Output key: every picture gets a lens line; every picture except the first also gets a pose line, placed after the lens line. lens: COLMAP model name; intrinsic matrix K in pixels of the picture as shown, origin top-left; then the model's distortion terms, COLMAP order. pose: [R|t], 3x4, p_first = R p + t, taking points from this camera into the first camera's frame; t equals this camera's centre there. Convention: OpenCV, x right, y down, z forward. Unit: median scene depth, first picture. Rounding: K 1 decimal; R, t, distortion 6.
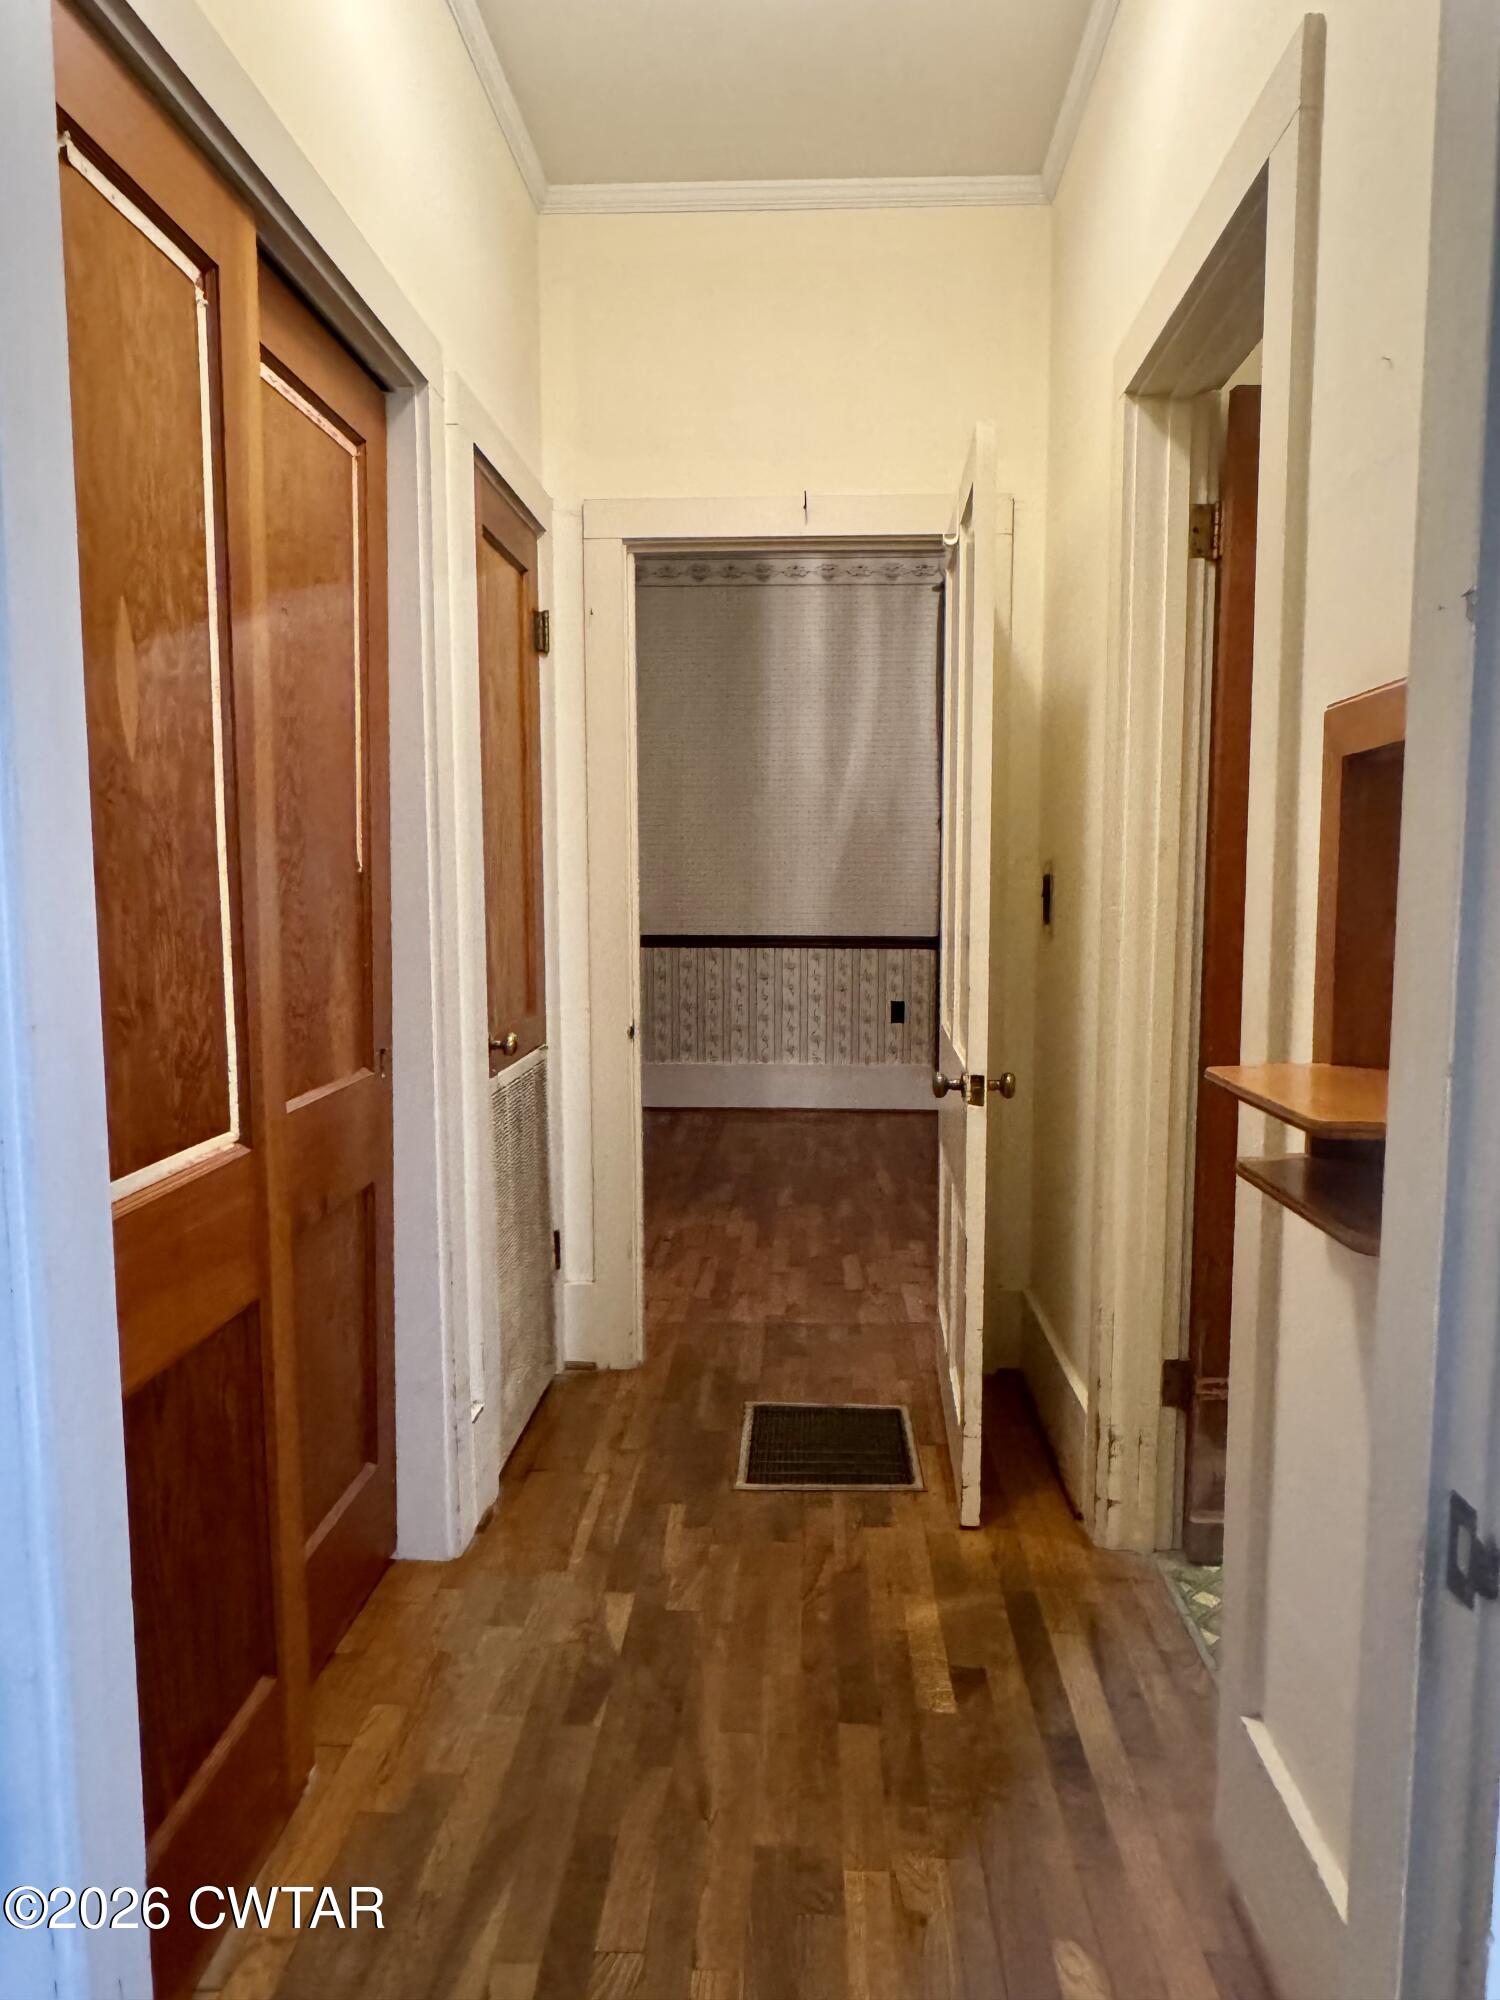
lens RADIAL K [[1289.6, 0, 749.5], [0, 1289.6, 1002.7], [0, 0, 1]] dist [-0.000738, -0.000082]
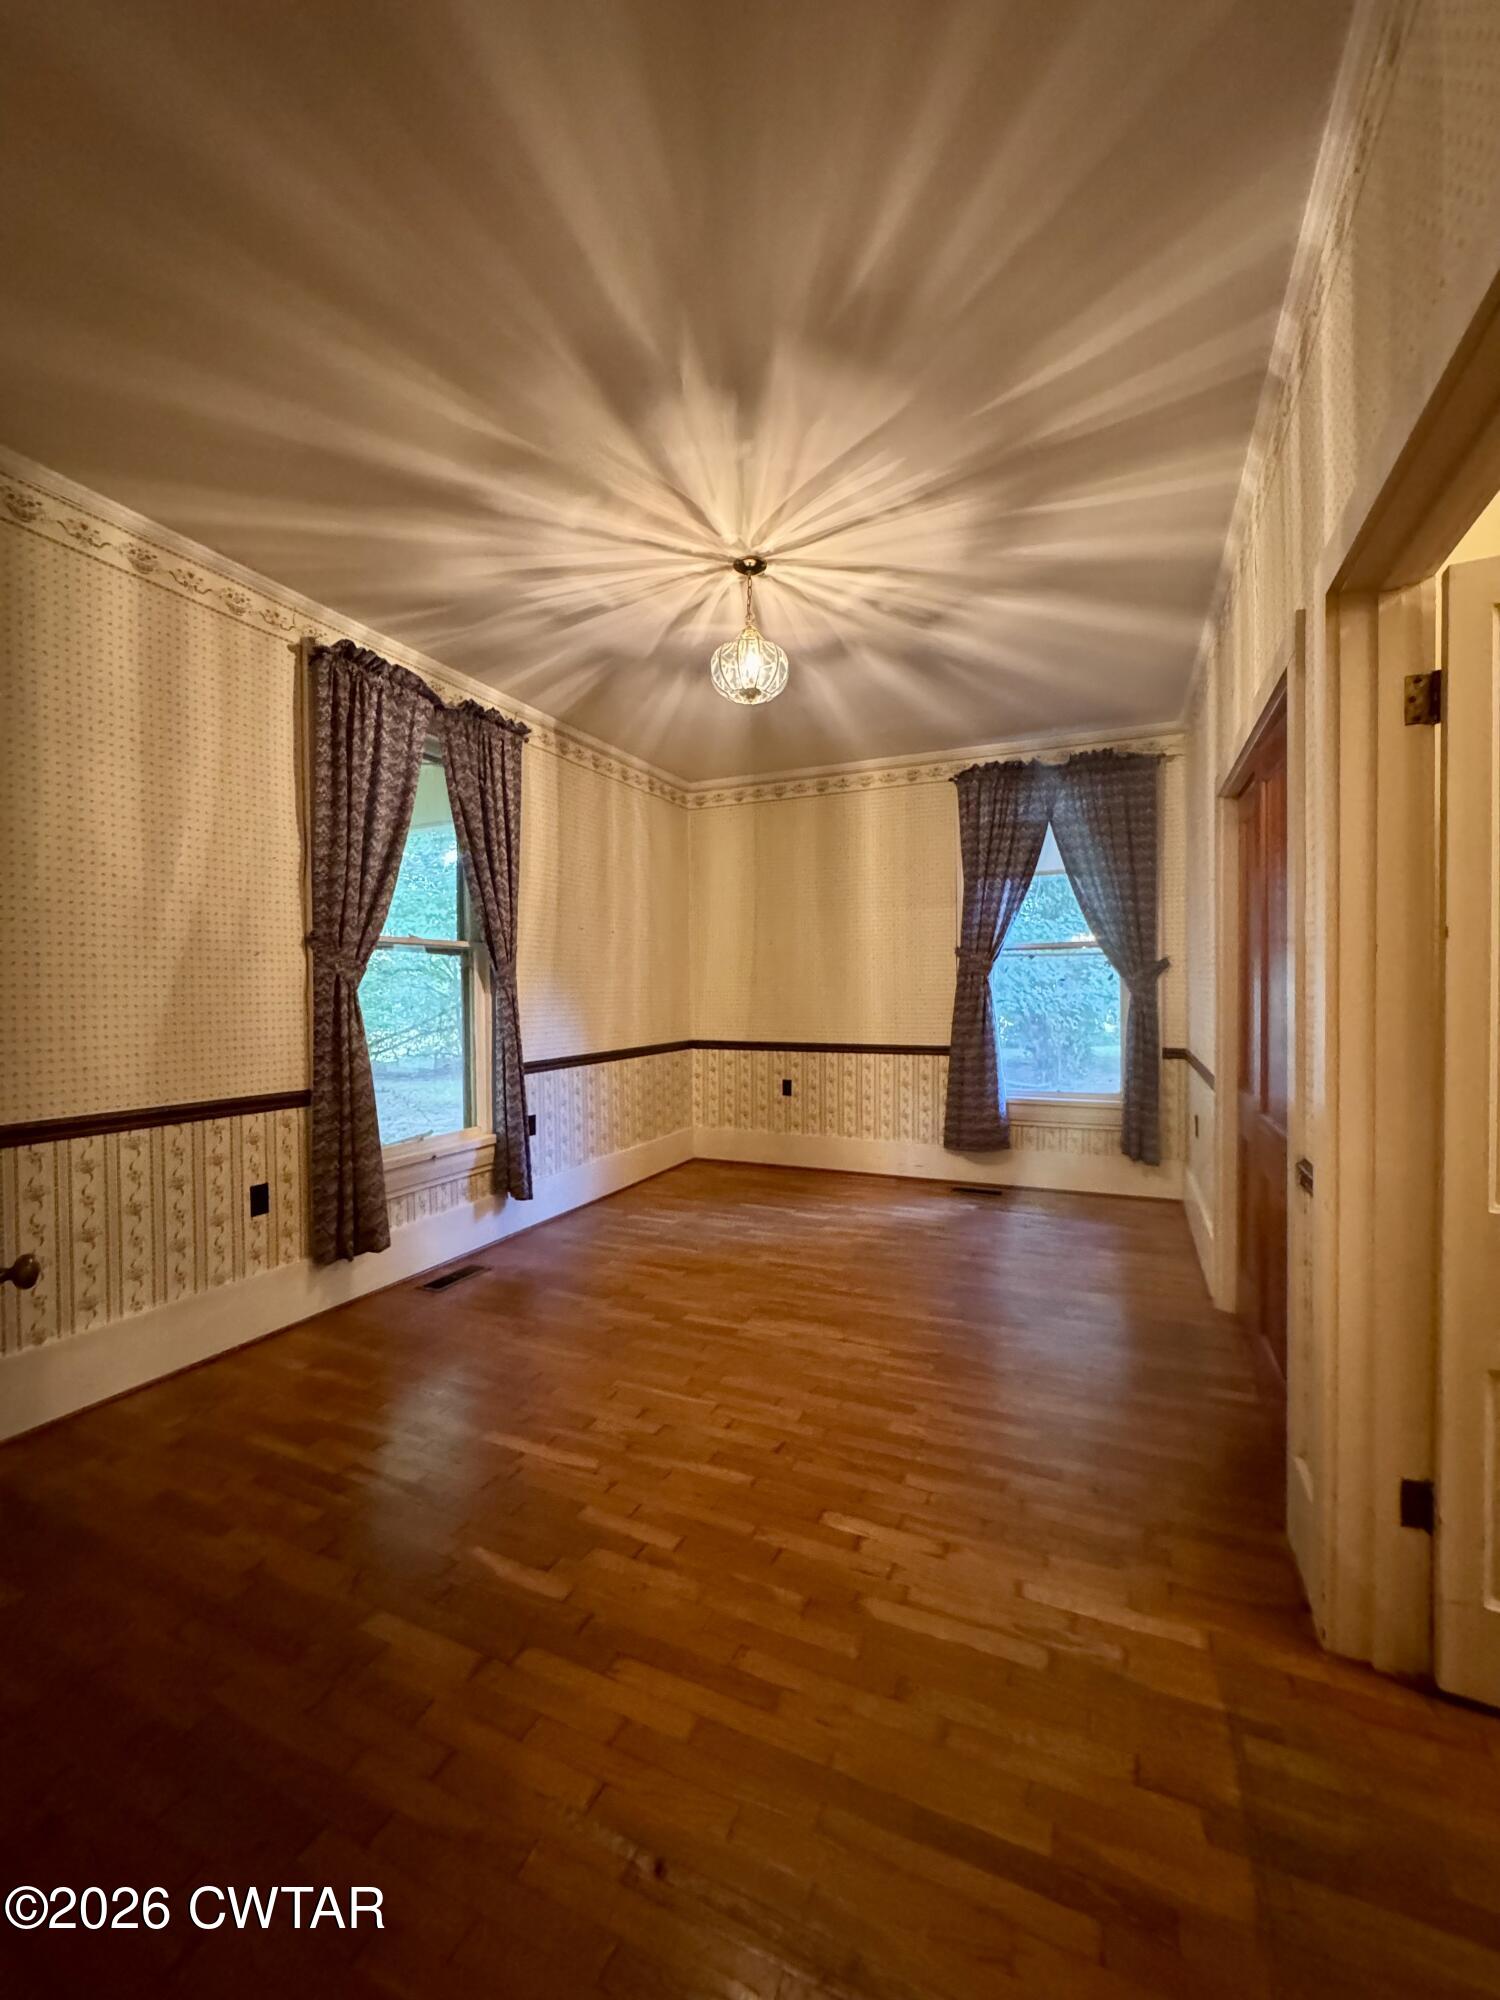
lens RADIAL K [[799.7, 0, 752.1], [0, 799.7, 994.0], [0, 0, 1]] dist [0.003903, 0.000099]
pose [[0.361088, -0.001668, 0.932530, -0.206259], [0.096853, 0.994657, -0.035724, -0.065232], [-0.927488, 0.103218, 0.359321, 0.570990]]
